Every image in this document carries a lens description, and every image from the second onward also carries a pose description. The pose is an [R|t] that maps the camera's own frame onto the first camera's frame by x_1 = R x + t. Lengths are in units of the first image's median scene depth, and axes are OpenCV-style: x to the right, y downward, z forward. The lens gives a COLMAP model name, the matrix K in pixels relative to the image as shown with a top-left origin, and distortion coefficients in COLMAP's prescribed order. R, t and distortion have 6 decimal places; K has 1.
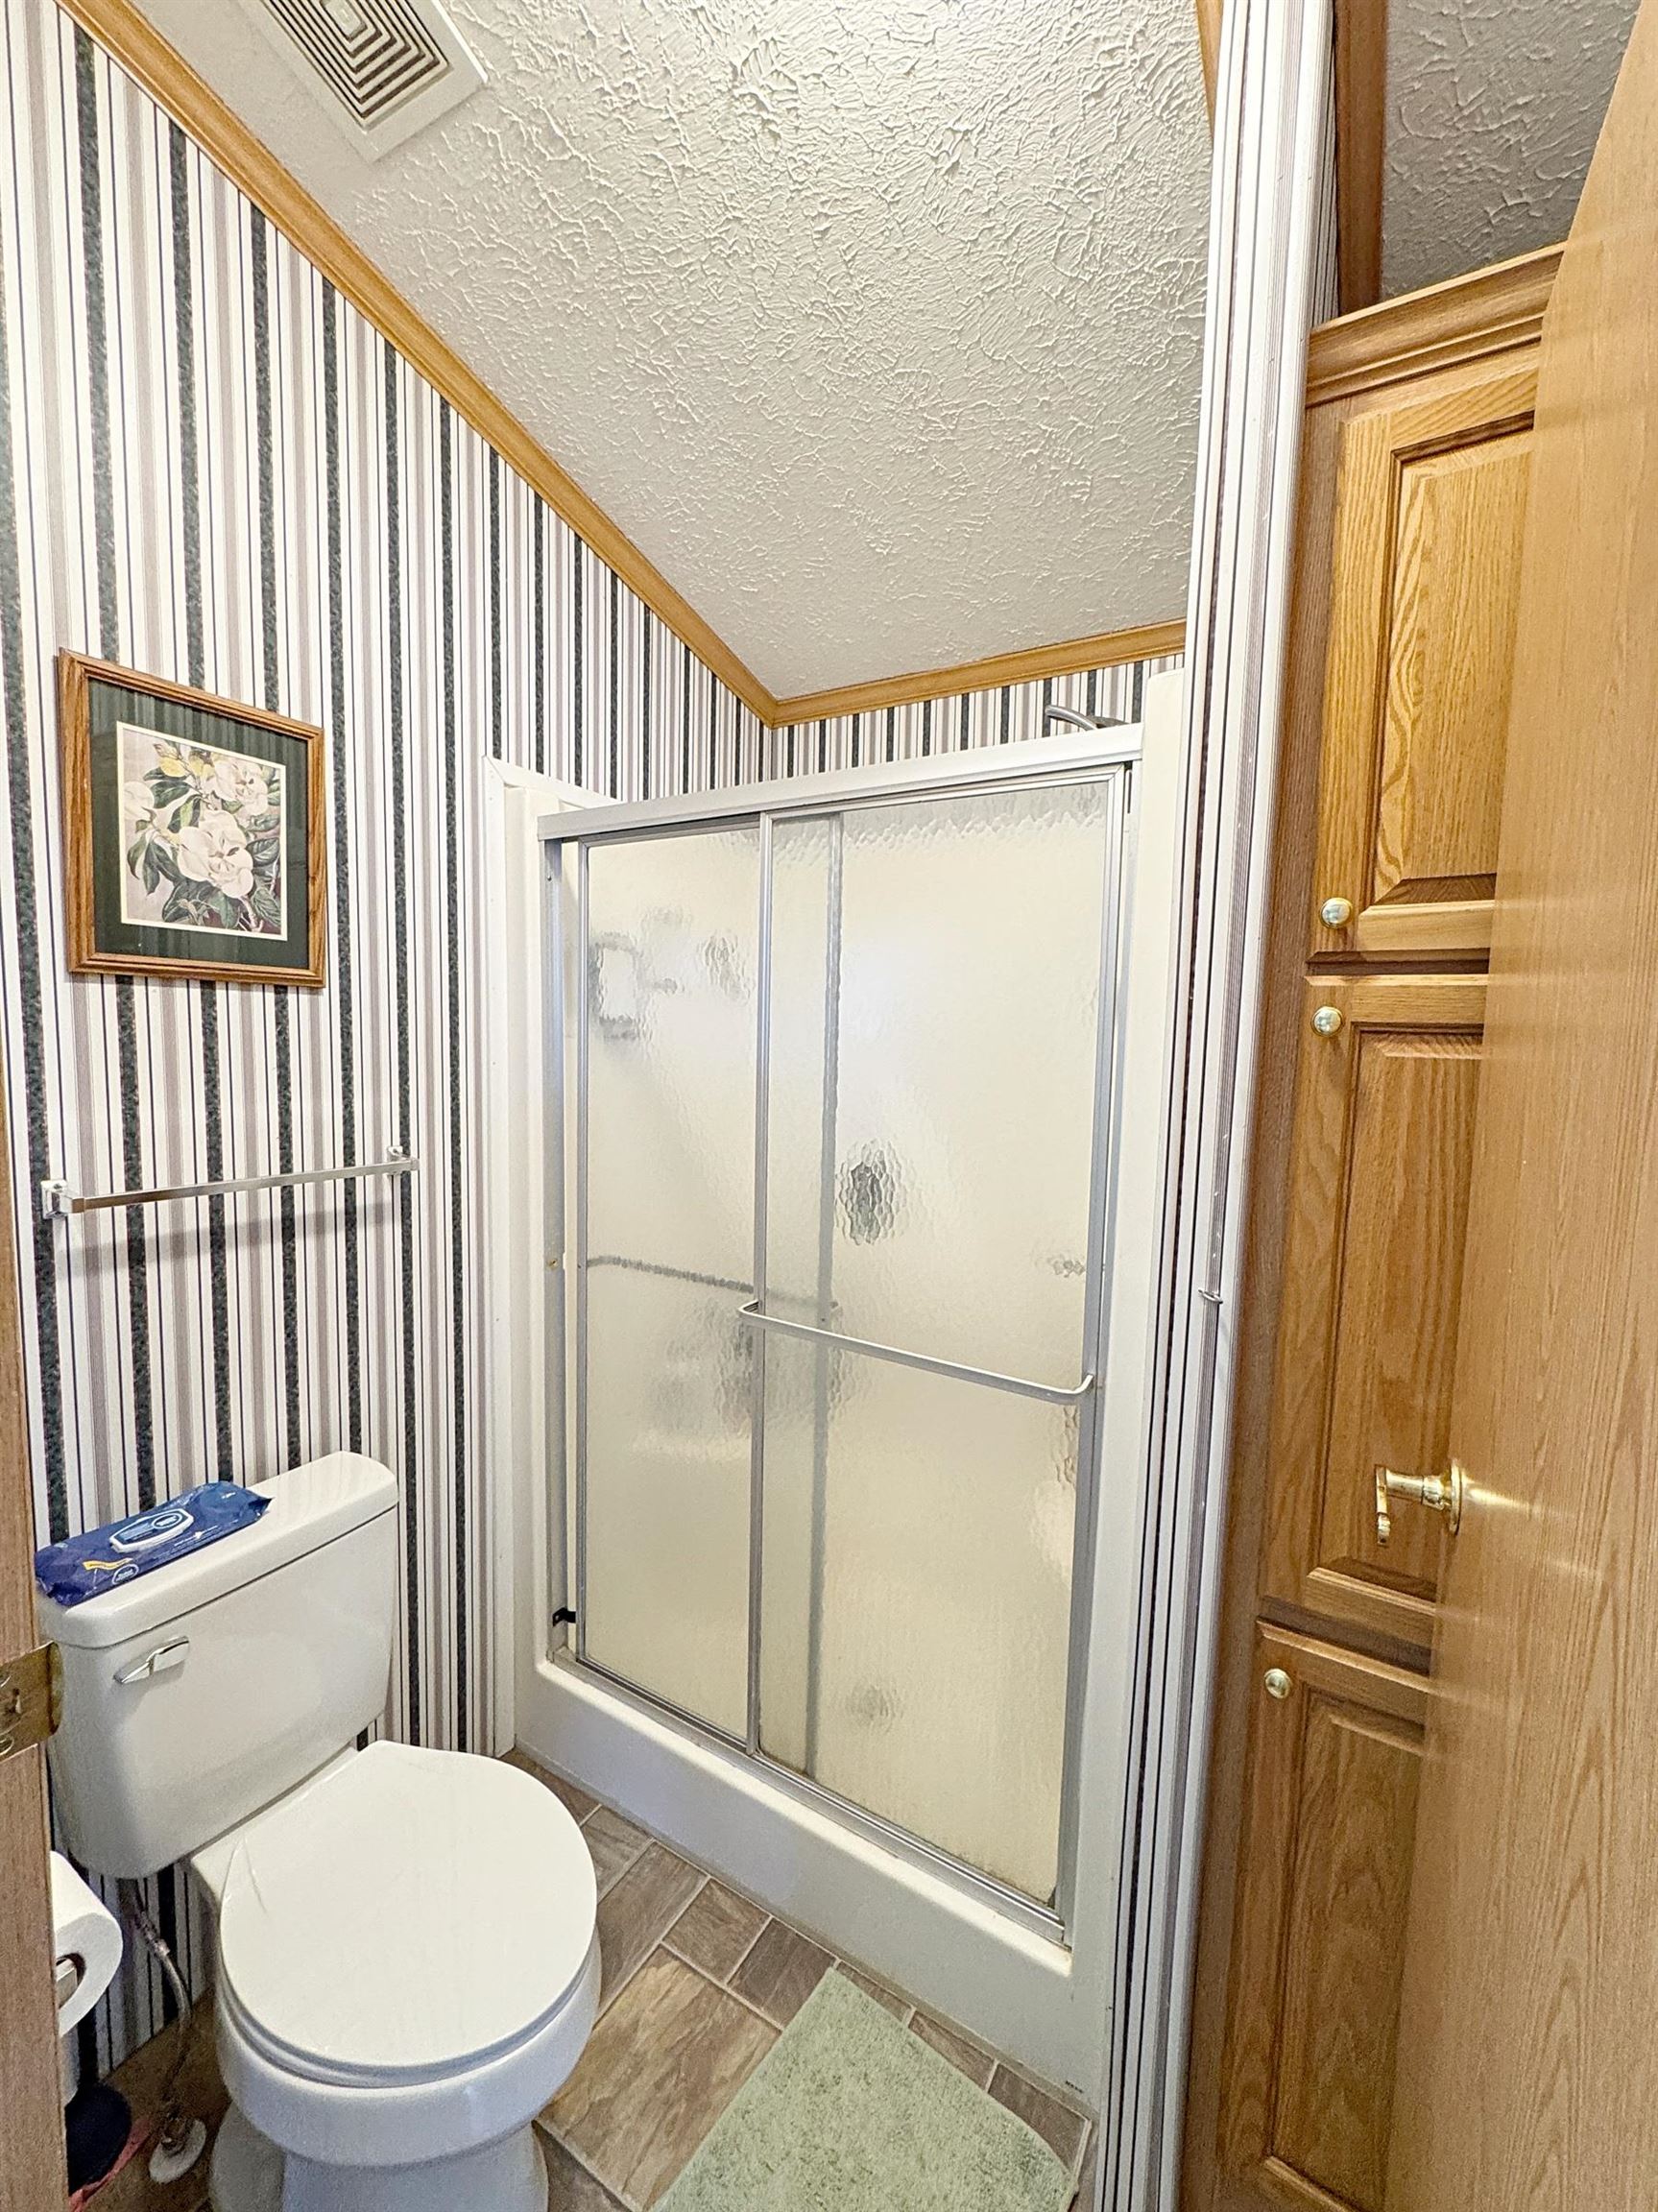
lens RADIAL K [[889.1, 0, 829.7], [0, 889.1, 1109.5], [0, 0, 1]] dist [-0.004387, 0.001999]
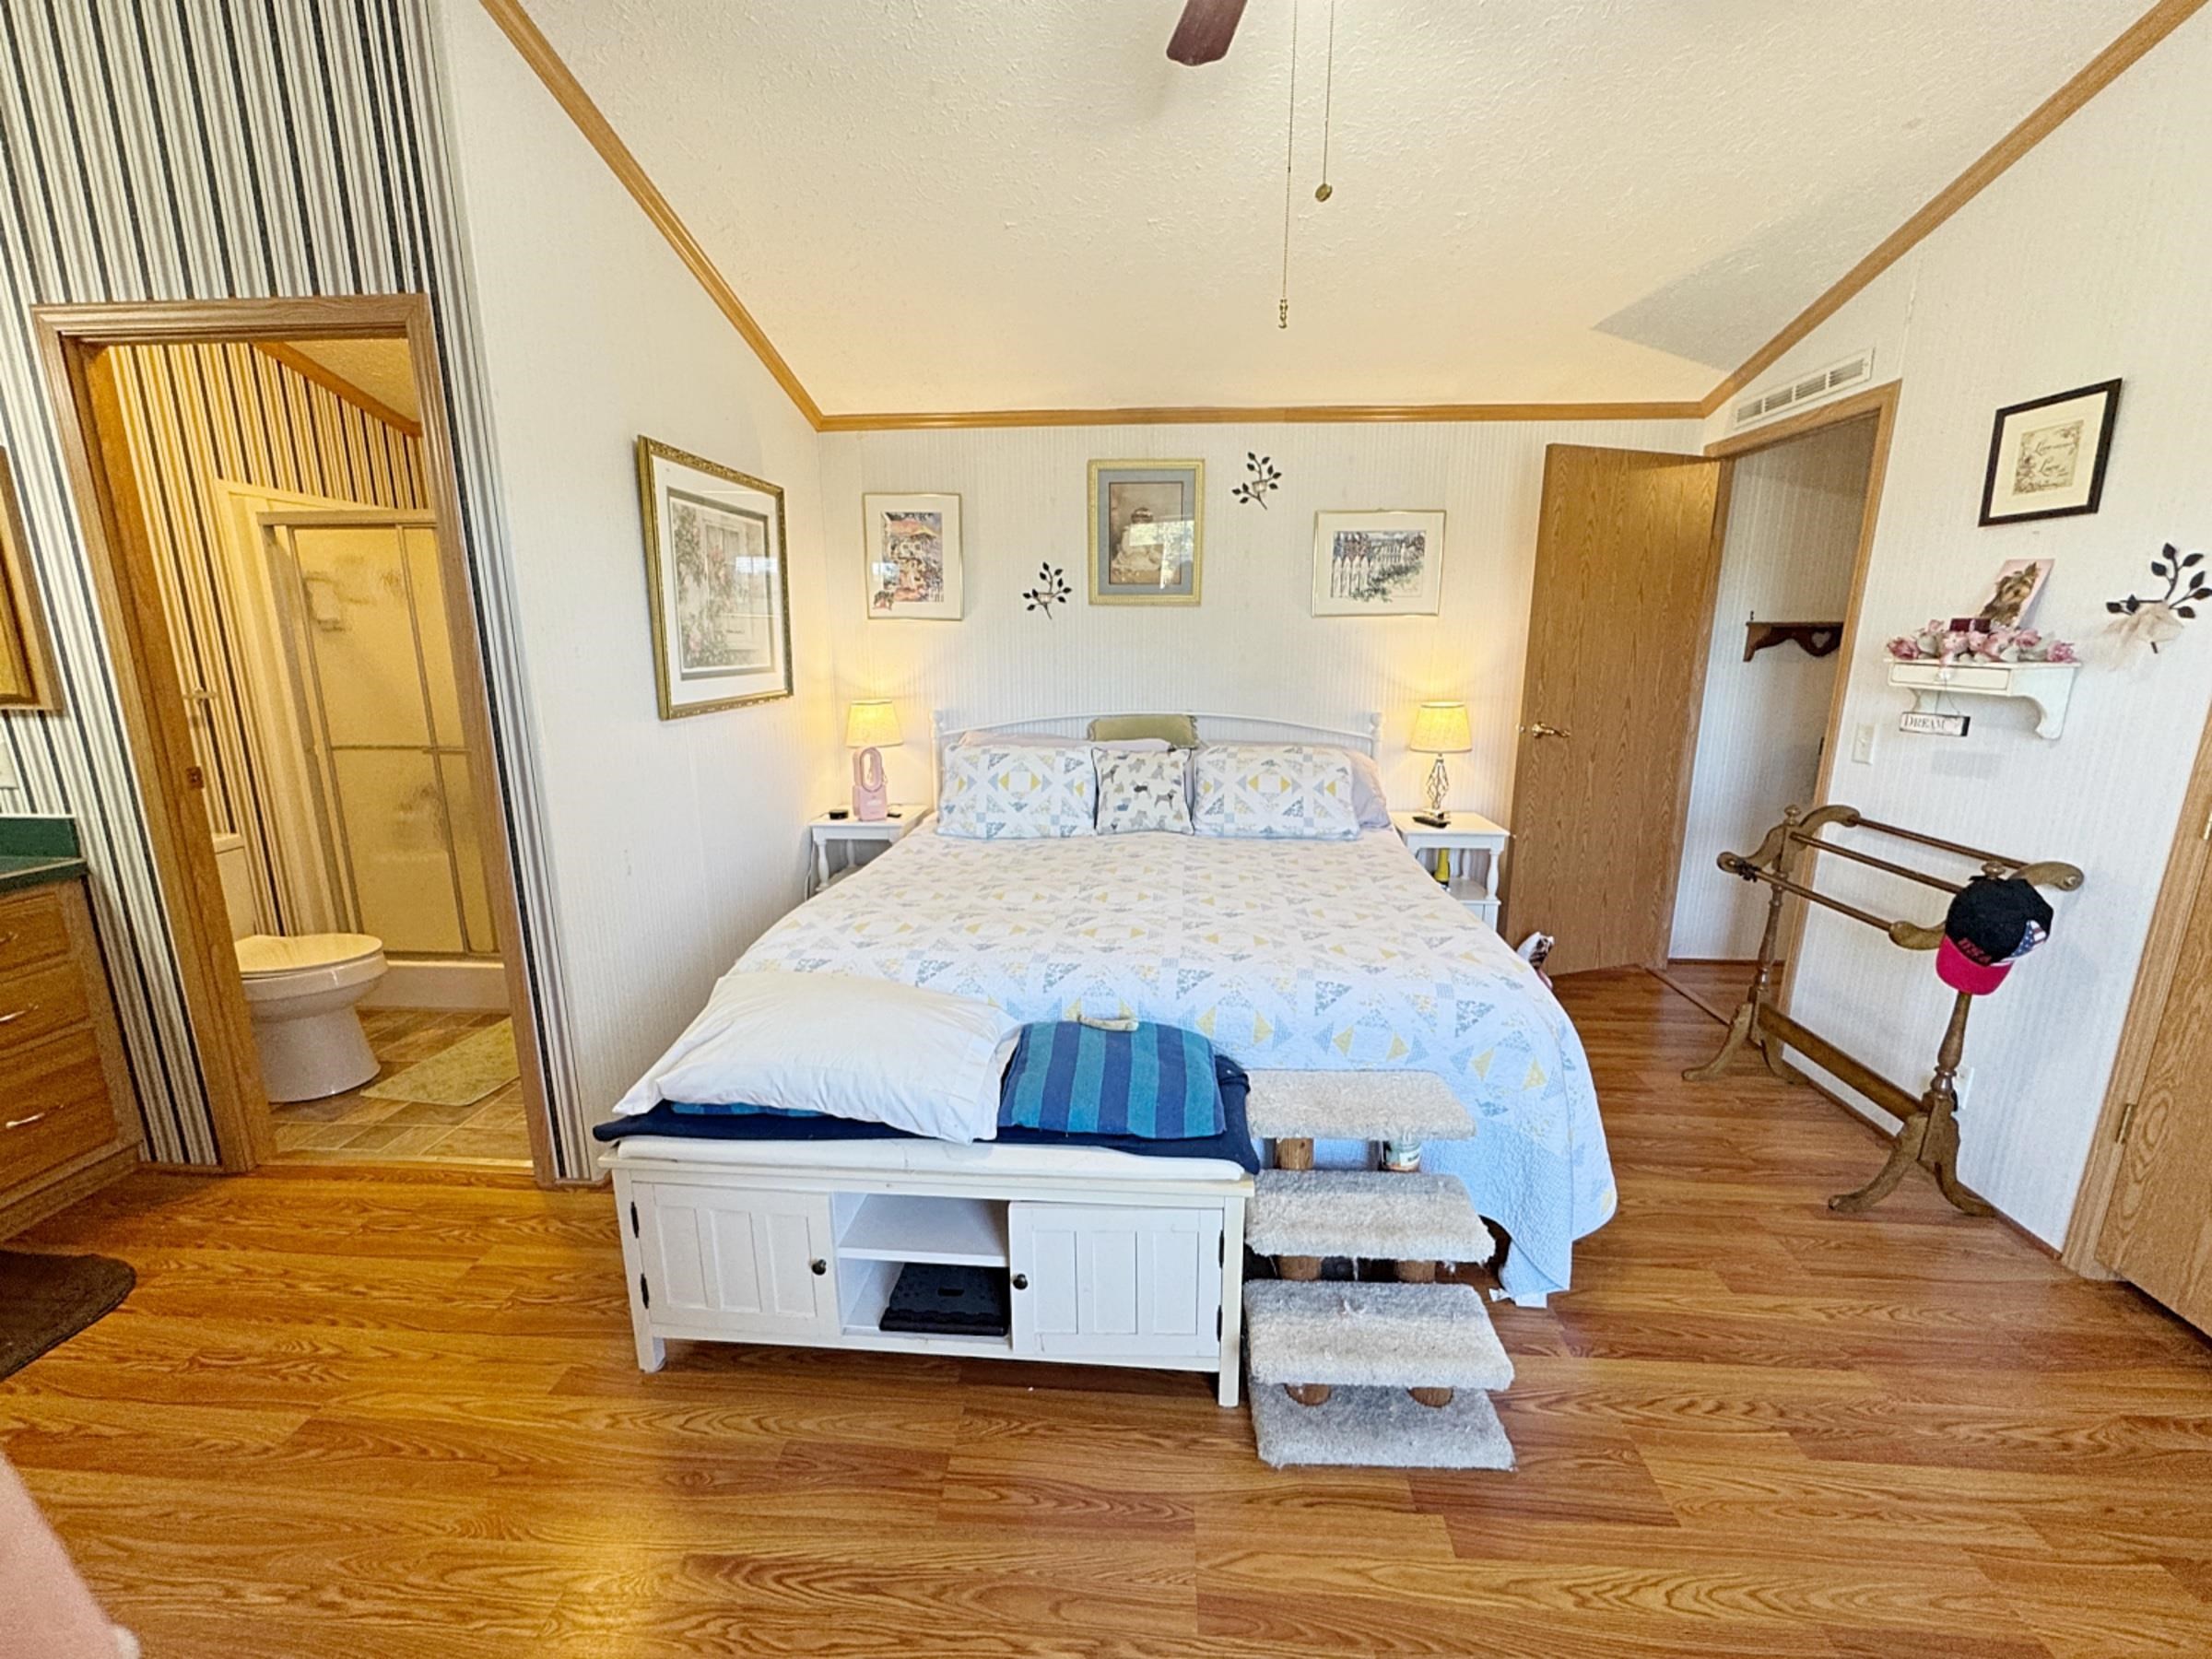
lens RADIAL K [[889.1, 0, 1095.7], [0, 889.1, 825.1], [0, 0, 1]] dist [-0.004387, 0.001999]
pose [[0.892490, -0.120230, 0.434748, 0.356187], [0.060019, 0.986905, 0.149719, 0.150429], [-0.447056, -0.107529, 0.888019, -1.498599]]
